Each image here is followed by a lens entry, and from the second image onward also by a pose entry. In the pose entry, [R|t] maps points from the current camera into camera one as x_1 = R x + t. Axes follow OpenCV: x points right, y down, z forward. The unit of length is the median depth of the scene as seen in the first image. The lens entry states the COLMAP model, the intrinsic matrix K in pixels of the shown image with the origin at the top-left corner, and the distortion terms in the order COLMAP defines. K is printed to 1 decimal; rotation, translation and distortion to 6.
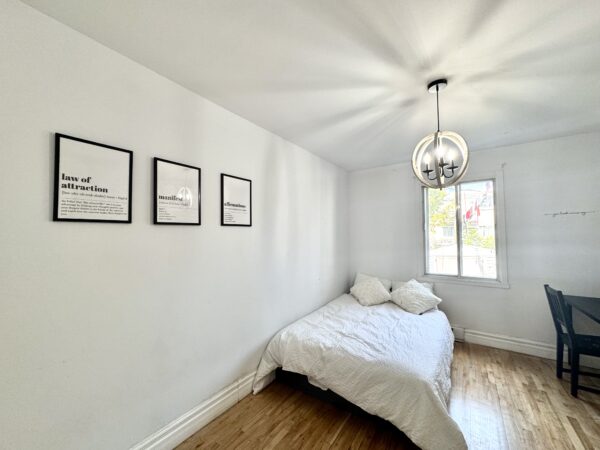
lens RADIAL K [[239.1, 0, 301.5], [0, 239.1, 224.8], [0, 0, 1]] dist [-0.003537, 0.000629]
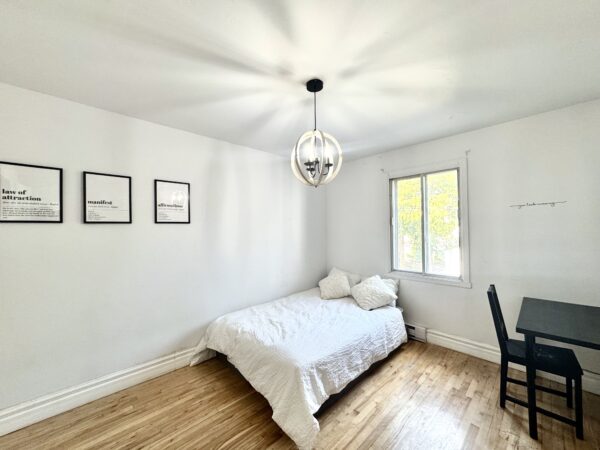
lens RADIAL K [[239.1, 0, 301.6], [0, 239.1, 225.0], [0, 0, 1]] dist [-0.003537, 0.000629]
pose [[0.979918, -0.008460, -0.199224, 0.552598], [0.013003, 0.999684, 0.021505, -0.003941], [0.198979, -0.023664, 0.979718, -0.025724]]
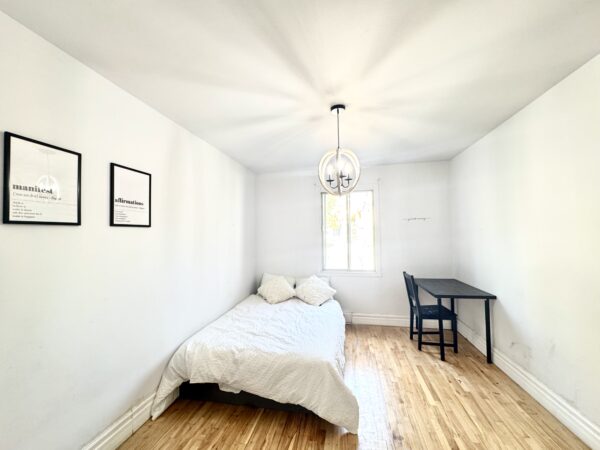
lens RADIAL K [[239.1, 0, 300.7], [0, 239.1, 225.2], [0, 0, 1]] dist [-0.003537, 0.000629]
pose [[0.919567, 0.008874, 0.392832, -0.048829], [-0.007201, 0.999958, -0.005733, 0.000106], [-0.392866, 0.002443, 0.919592, -0.013495]]
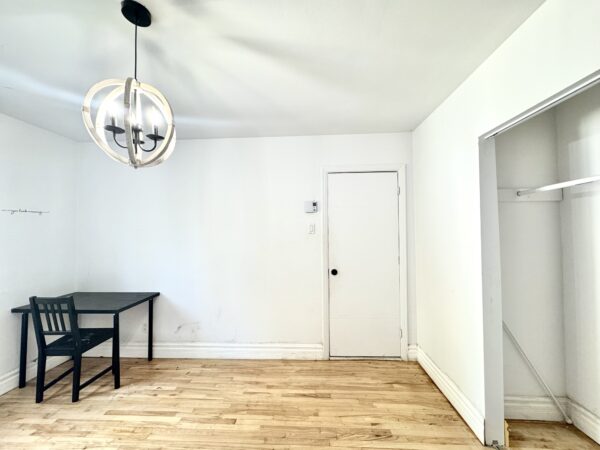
lens RADIAL K [[239.1, 0, 298.1], [0, 239.1, 225.2], [0, 0, 1]] dist [-0.003537, 0.000629]
pose [[-0.517810, 0.034293, 0.854808, -0.170055], [-0.023586, 0.998244, -0.054335, 0.031918], [-0.855171, -0.048297, -0.516092, 0.722429]]
